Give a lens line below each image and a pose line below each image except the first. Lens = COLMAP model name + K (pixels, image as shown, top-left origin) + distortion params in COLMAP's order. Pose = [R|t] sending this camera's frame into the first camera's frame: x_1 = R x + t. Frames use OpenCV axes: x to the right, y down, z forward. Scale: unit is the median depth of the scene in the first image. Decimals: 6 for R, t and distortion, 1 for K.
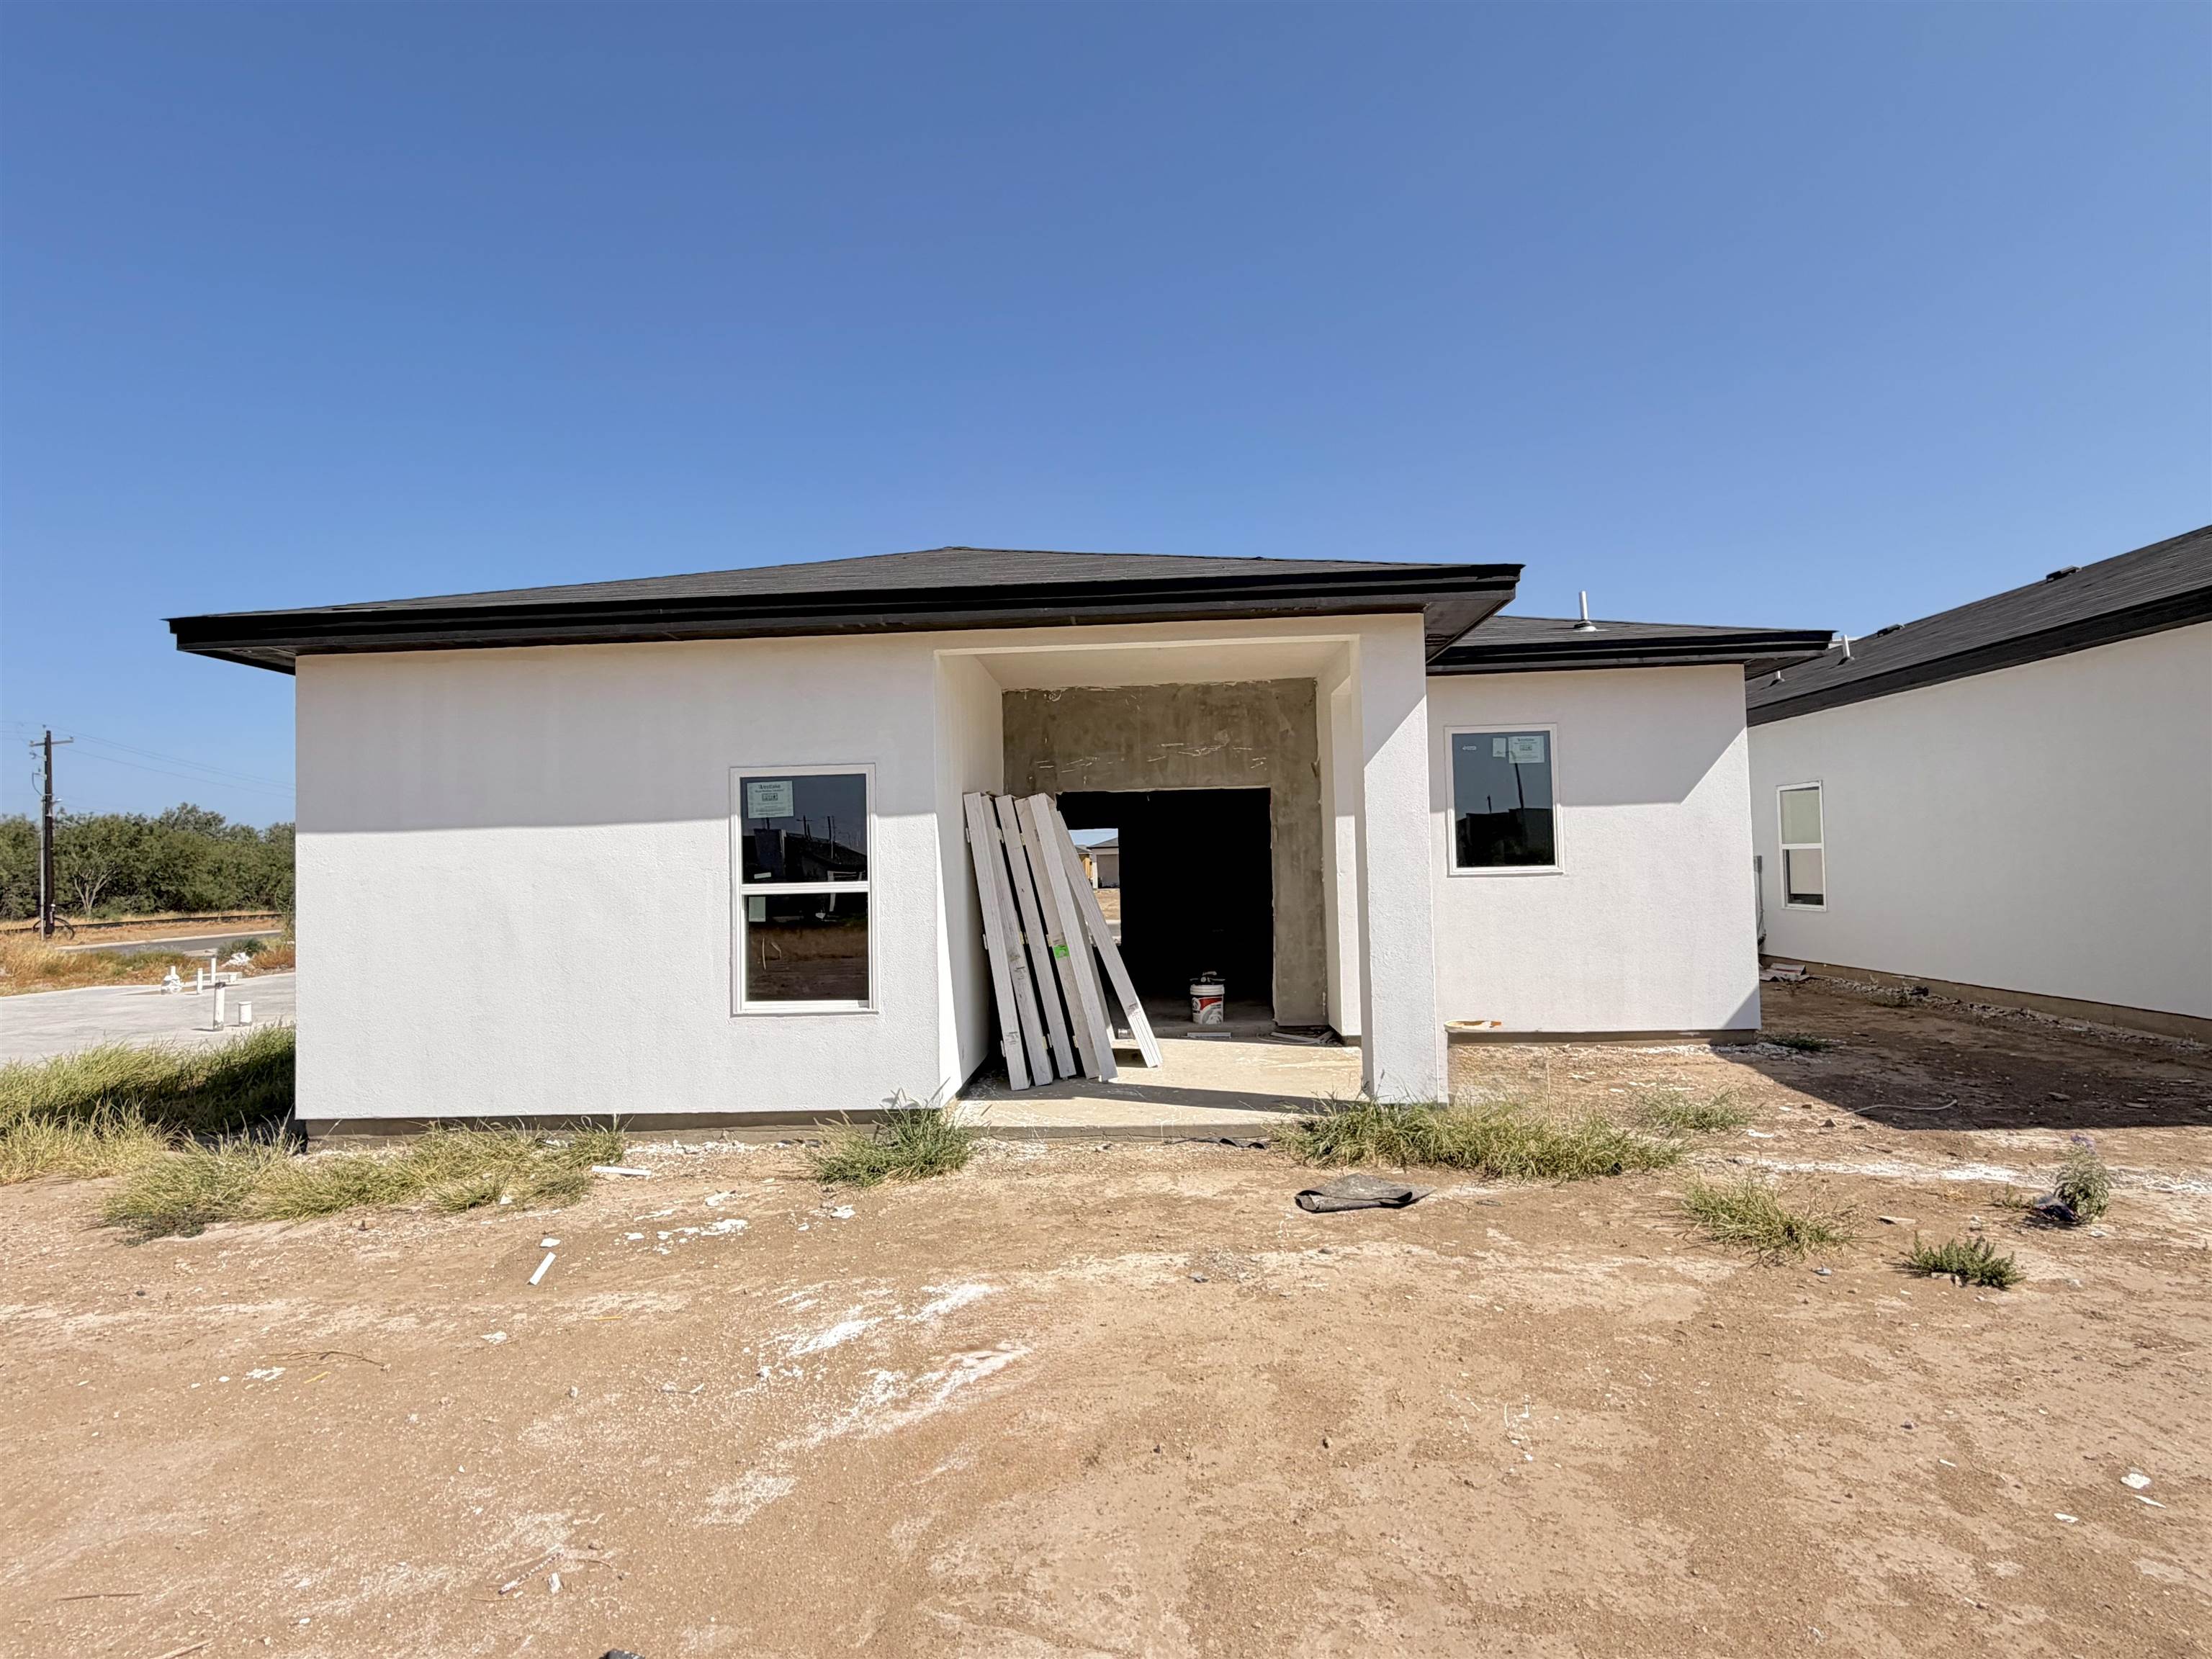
lens RADIAL K [[1080.8, 0, 1113.4], [0, 1080.8, 831.9], [0, 0, 1]] dist [-0.000926, -0.000063]
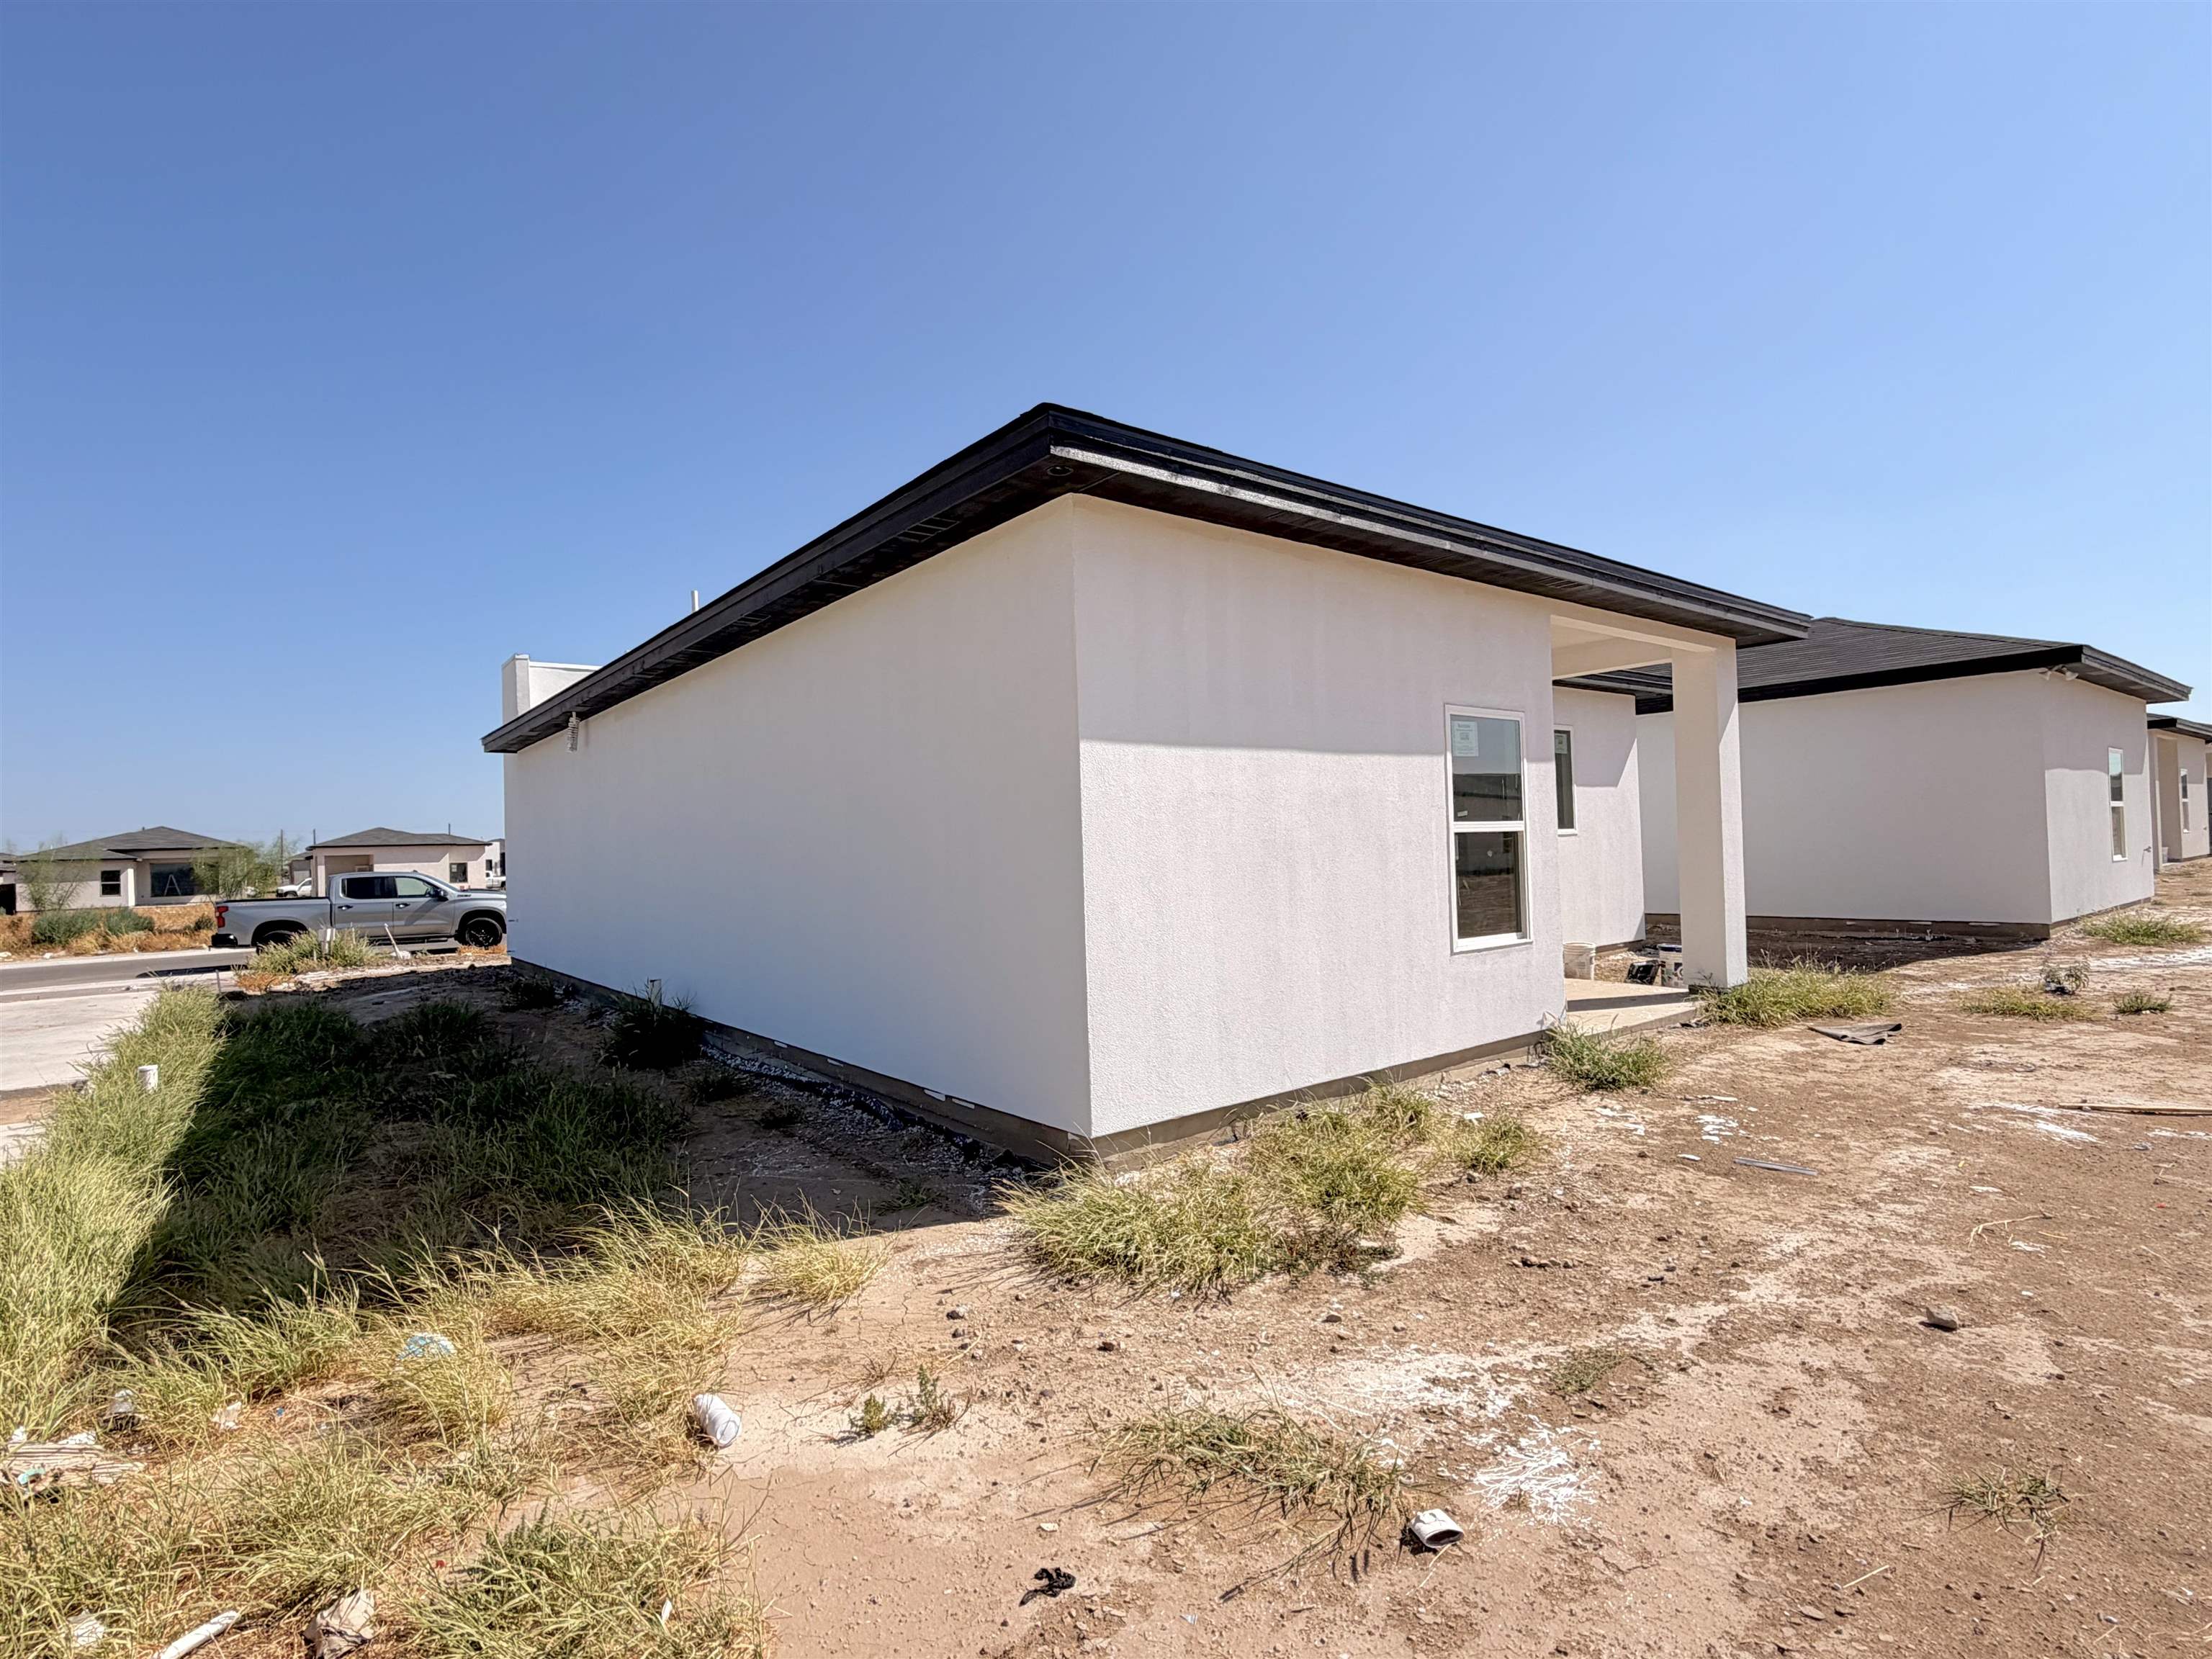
lens RADIAL K [[1080.8, 0, 1103.2], [0, 1080.8, 832.3], [0, 0, 1]] dist [-0.000926, -0.000063]
pose [[0.754122, 0.014623, 0.656572, -0.954540], [-0.012831, 0.999889, -0.007532, 0.053249], [-0.656609, -0.002745, 0.754226, 0.354769]]
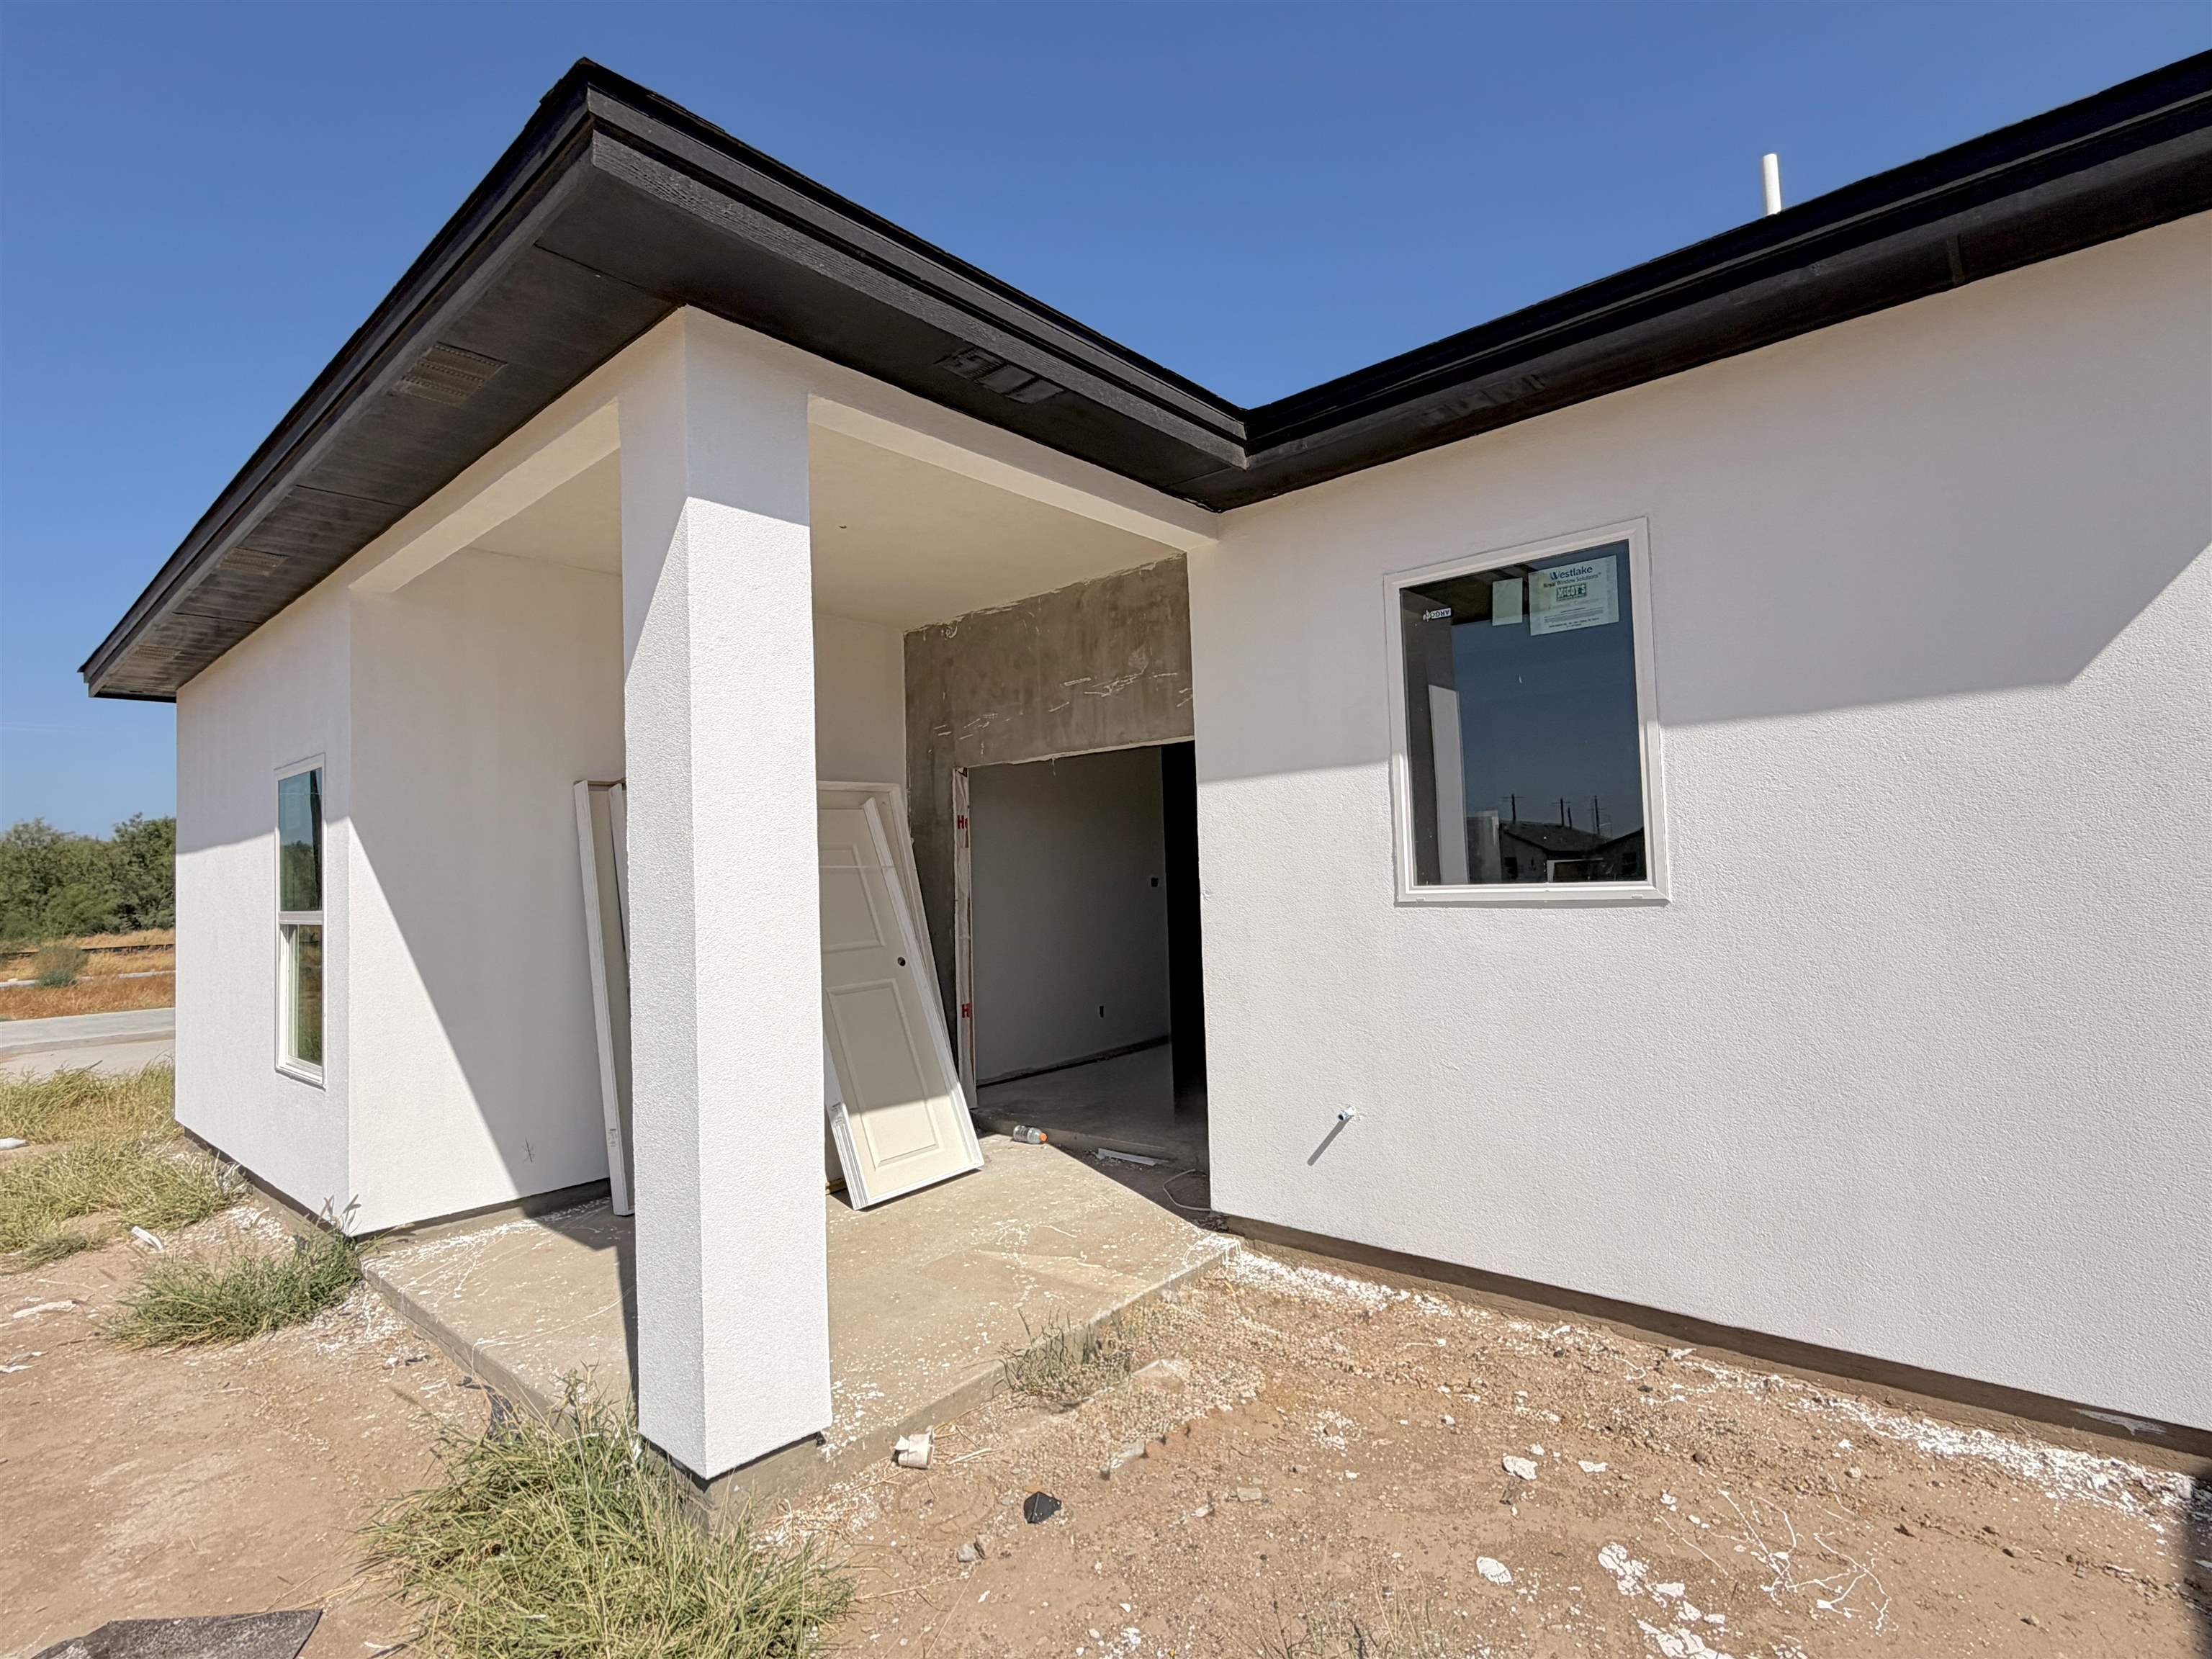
lens RADIAL K [[1080.8, 0, 1099.6], [0, 1080.8, 823.5], [0, 0, 1]] dist [-0.000926, -0.000063]
pose [[0.782350, -0.027208, -0.622244, 0.496081], [0.026138, 0.999600, -0.010844, 0.008875], [0.622290, -0.007780, 0.782748, 0.571564]]
